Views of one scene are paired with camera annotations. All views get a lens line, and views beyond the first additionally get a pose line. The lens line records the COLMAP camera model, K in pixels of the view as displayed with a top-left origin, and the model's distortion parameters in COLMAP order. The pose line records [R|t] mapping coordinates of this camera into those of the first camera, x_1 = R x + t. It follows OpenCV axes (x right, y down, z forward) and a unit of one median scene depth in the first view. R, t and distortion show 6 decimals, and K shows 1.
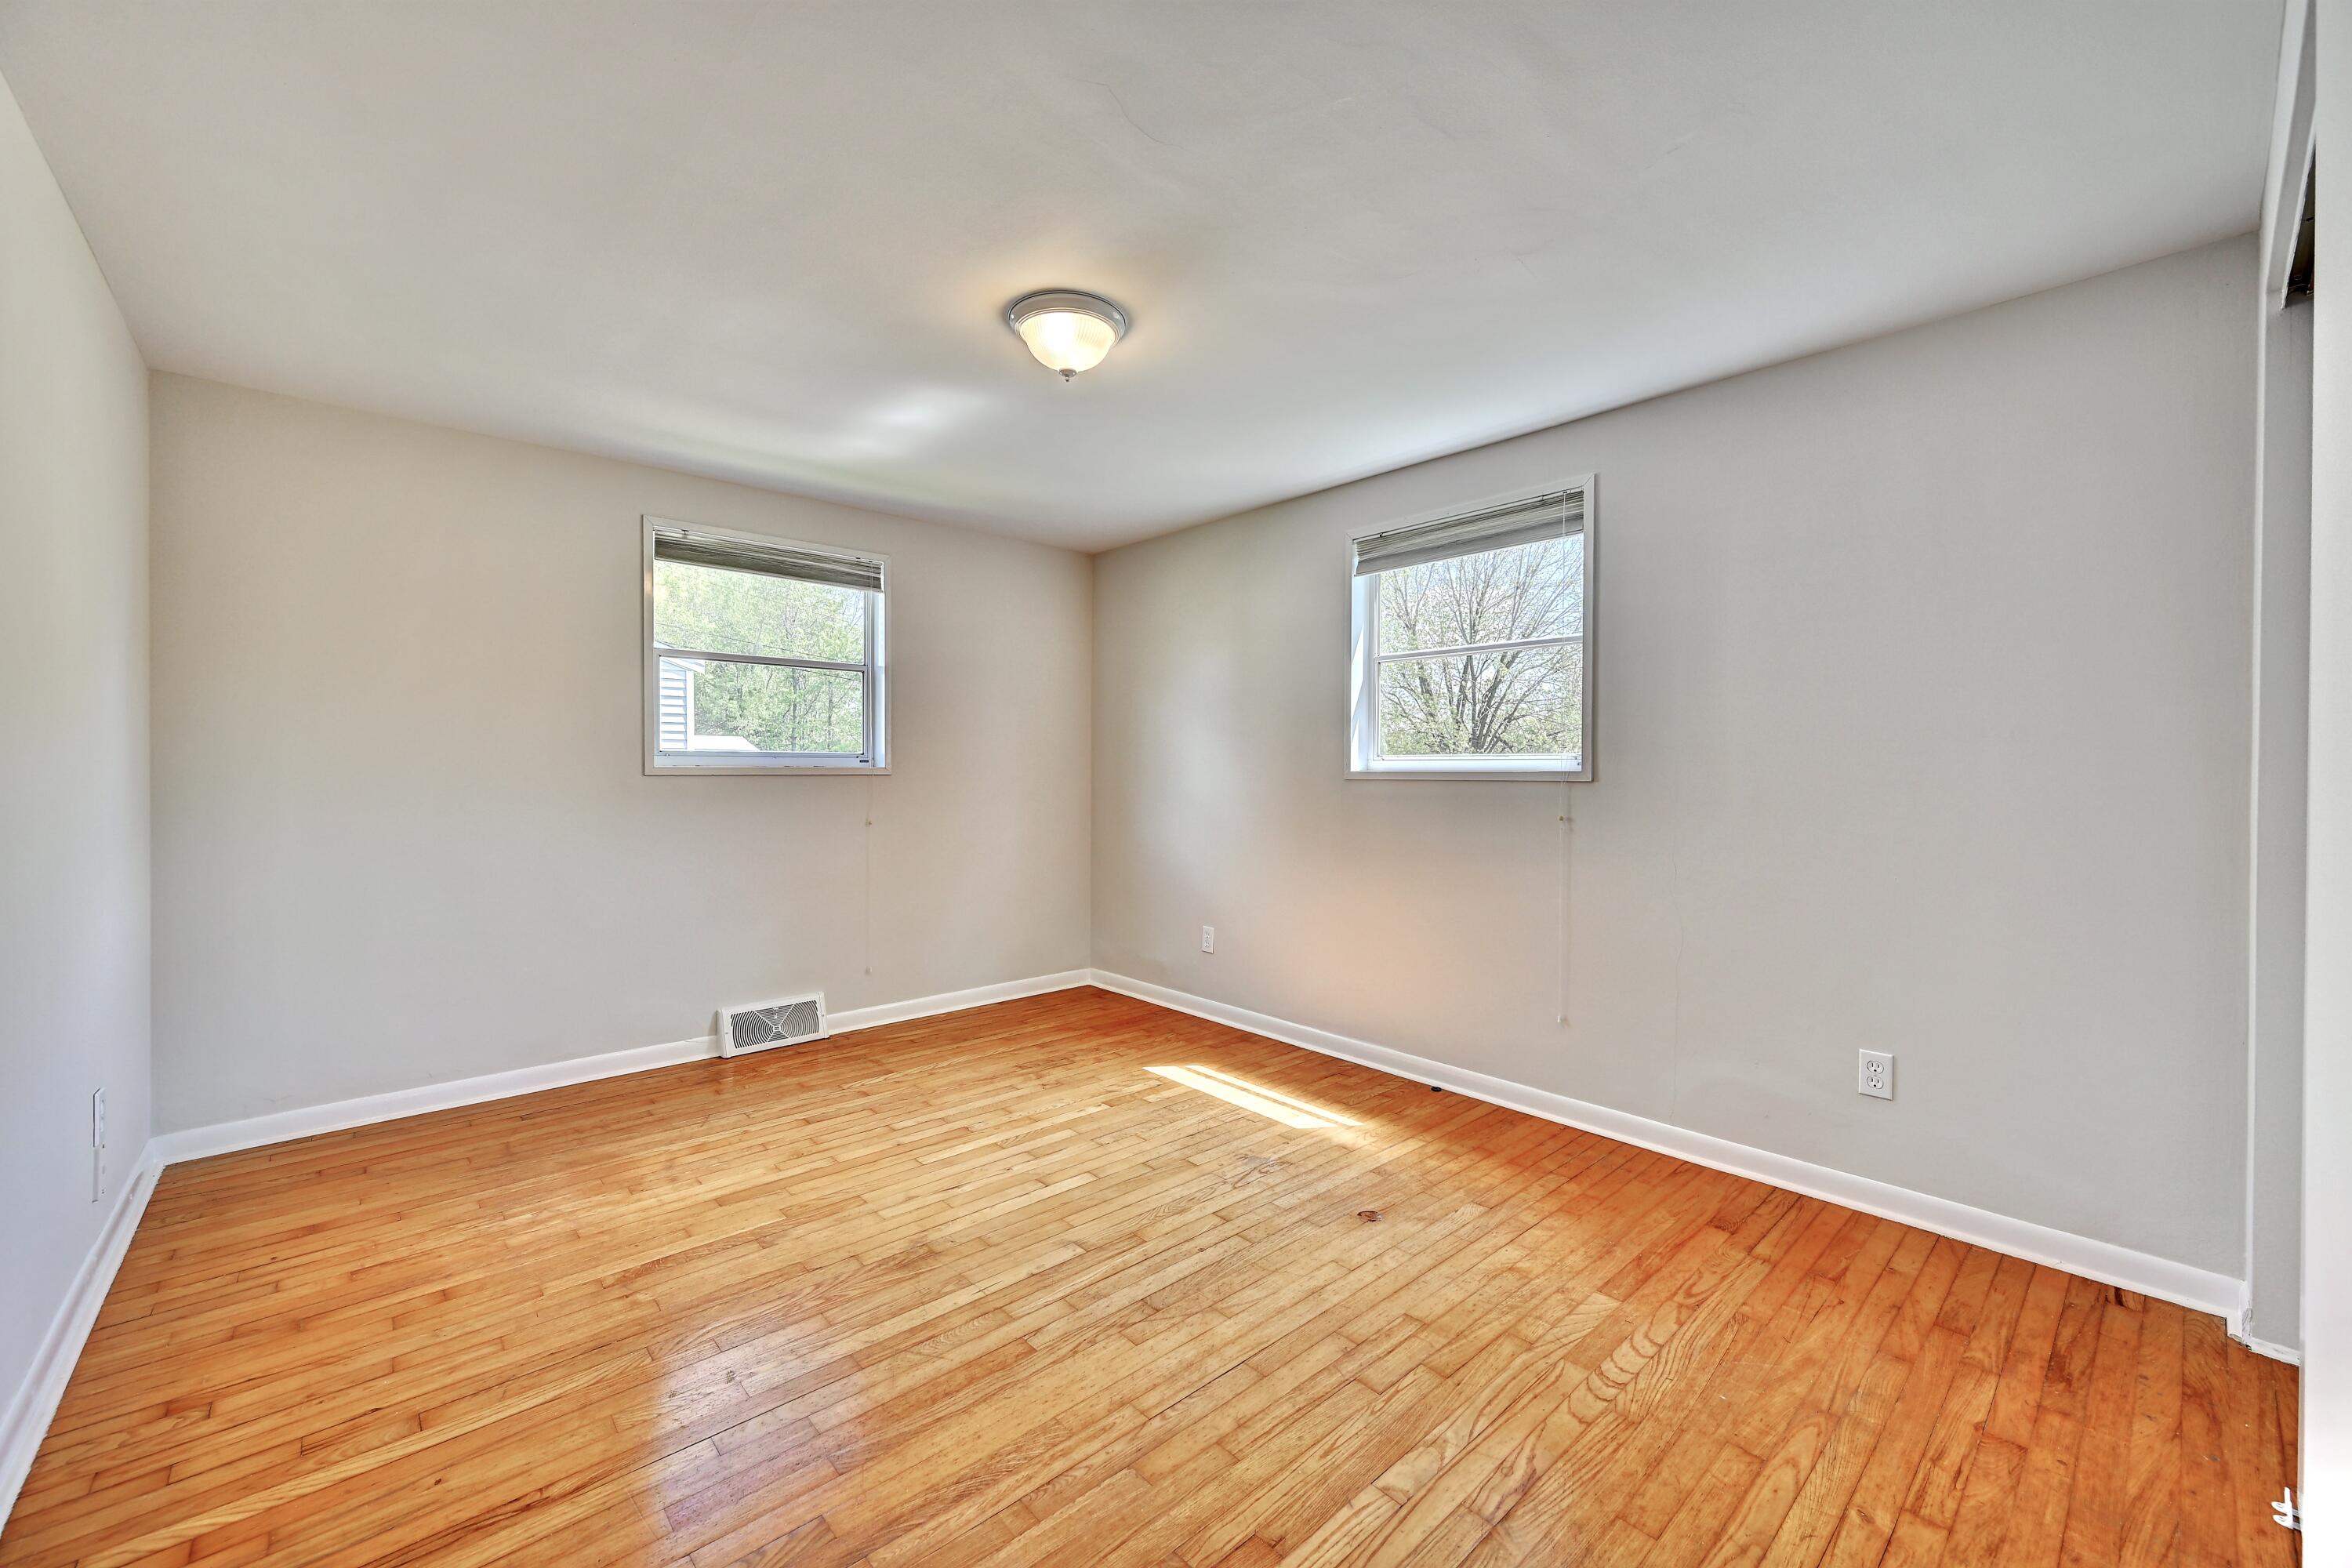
lens RADIAL K [[920.4, 0, 1173.1], [0, 920.4, 778.9], [0, 0, 1]] dist [-0.000377, -0.000045]
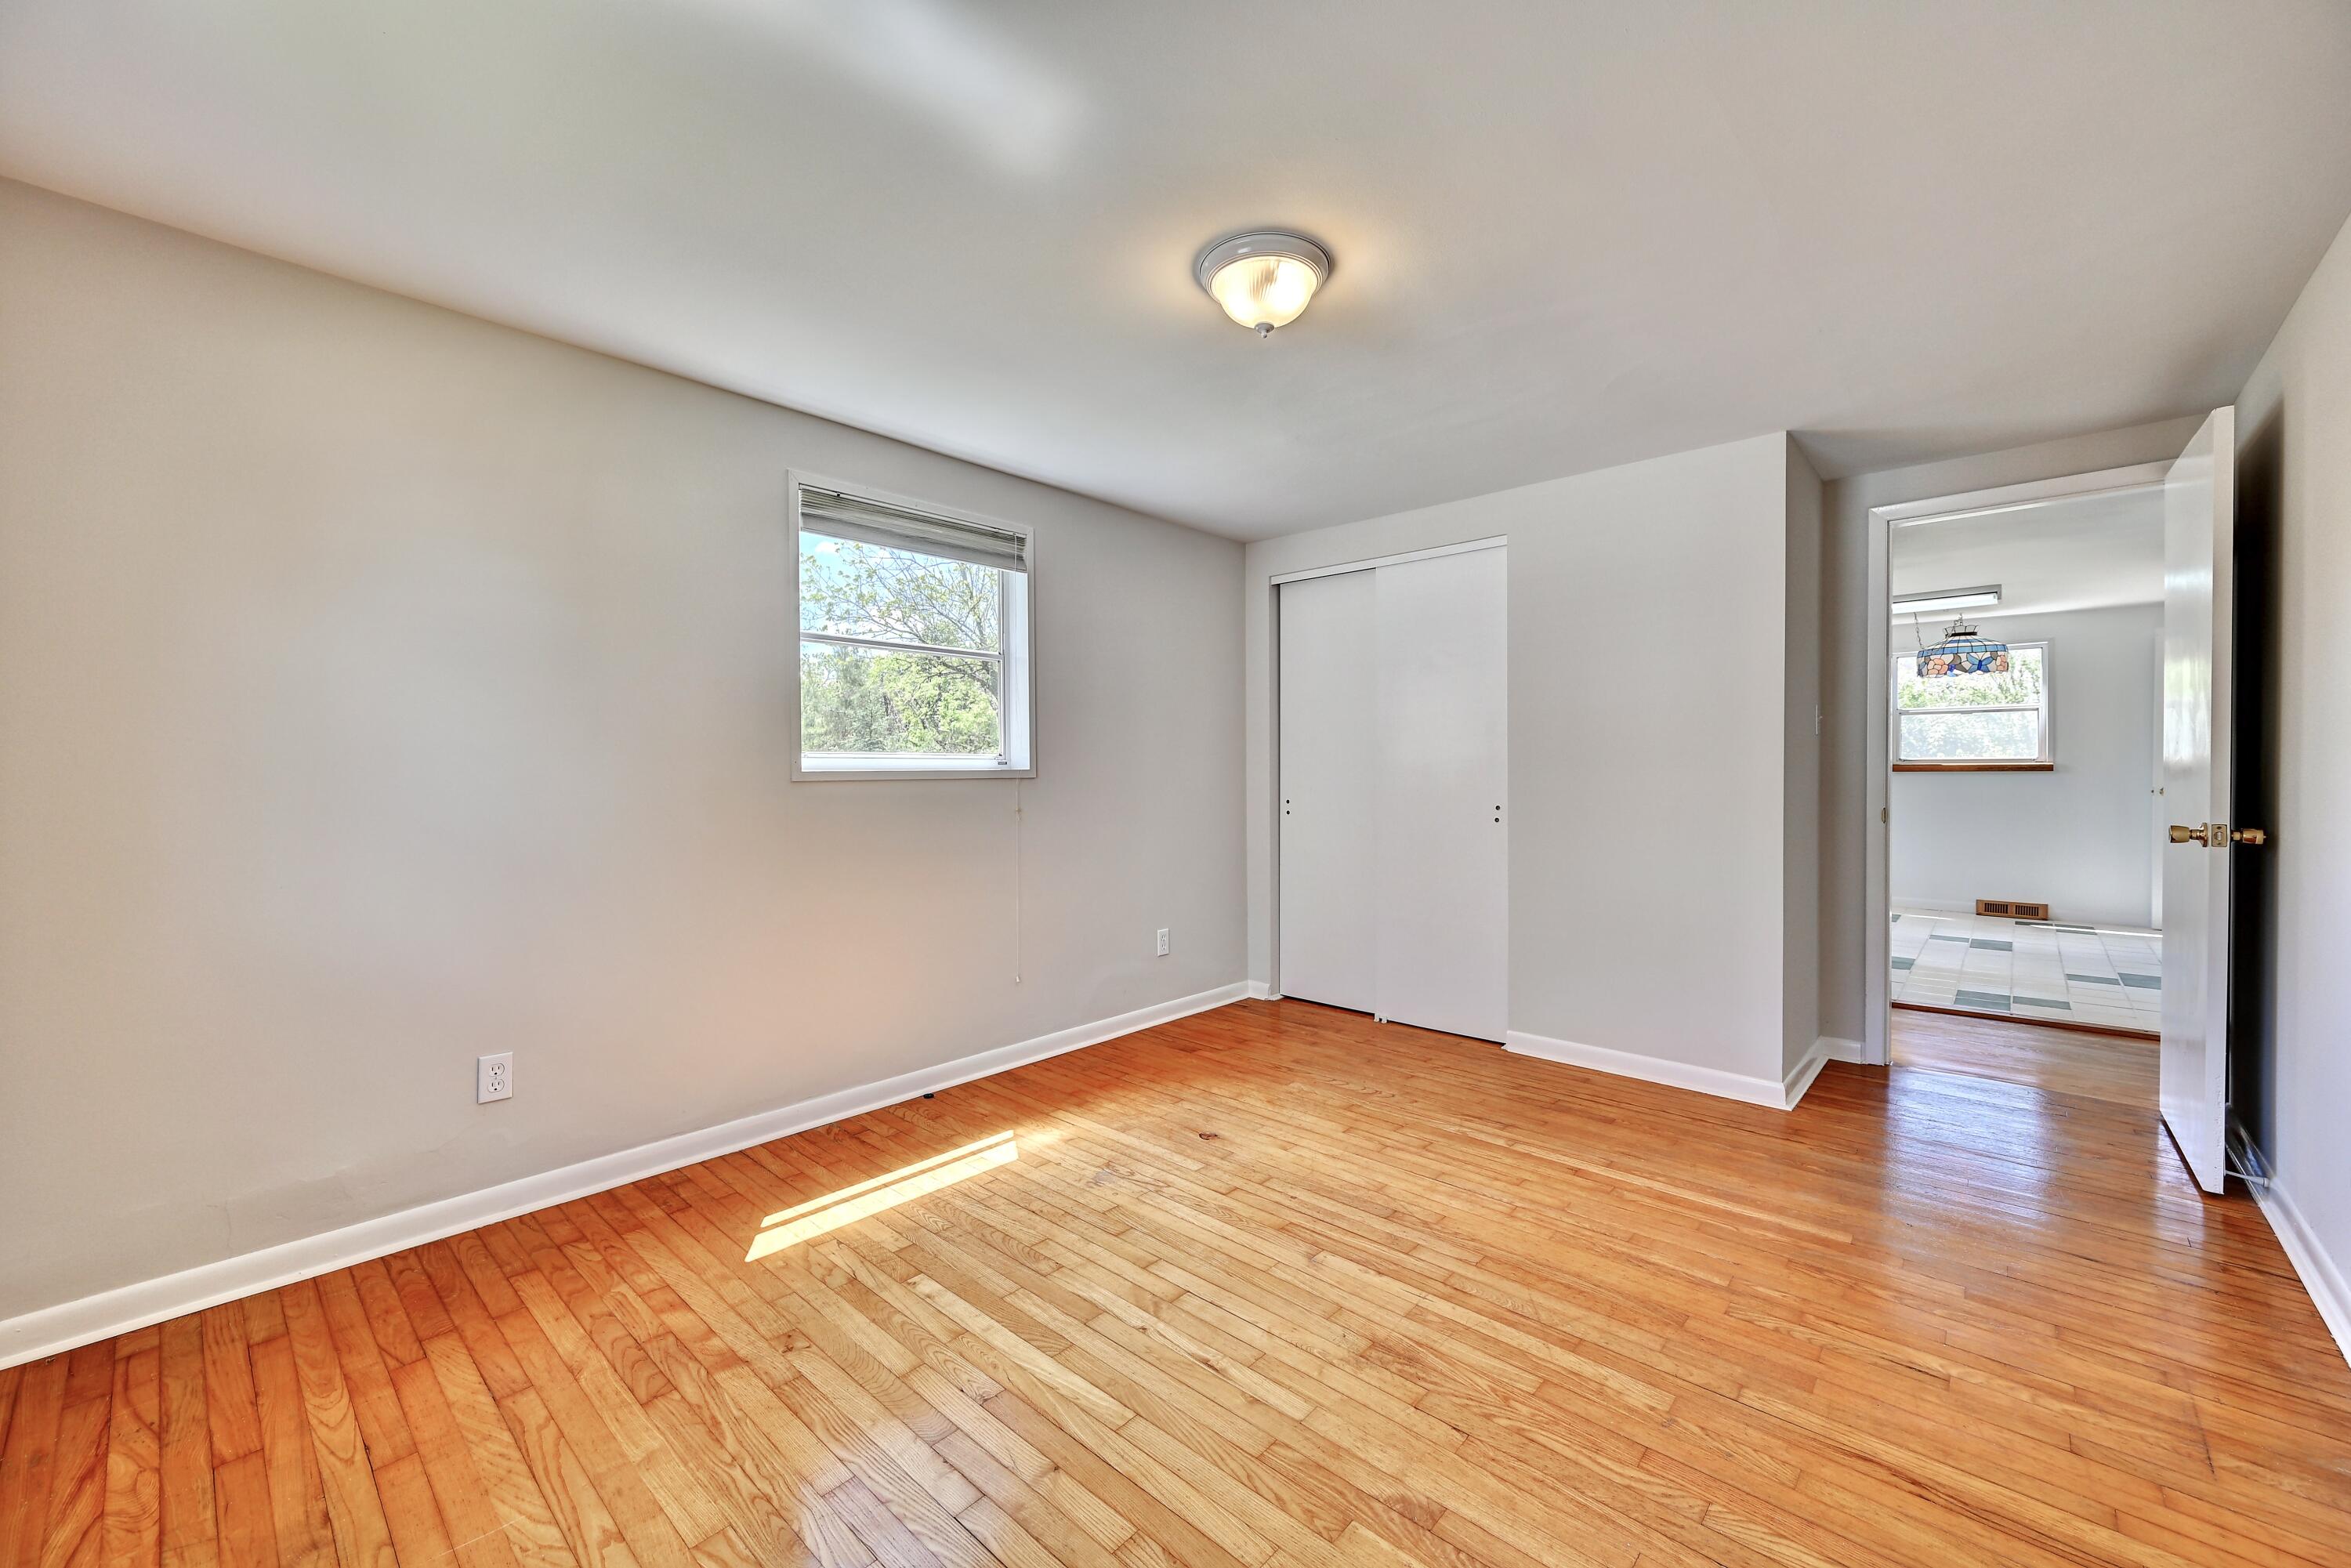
lens RADIAL K [[917.6, 0, 1186.5], [0, 917.6, 779.3], [0, 0, 1]] dist [-0.002281, 0.000025]
pose [[-0.100700, -0.014310, 0.994814, -0.891844], [0.013775, 0.999781, 0.015776, -0.012515], [-0.994821, 0.015293, -0.100481, 1.042137]]
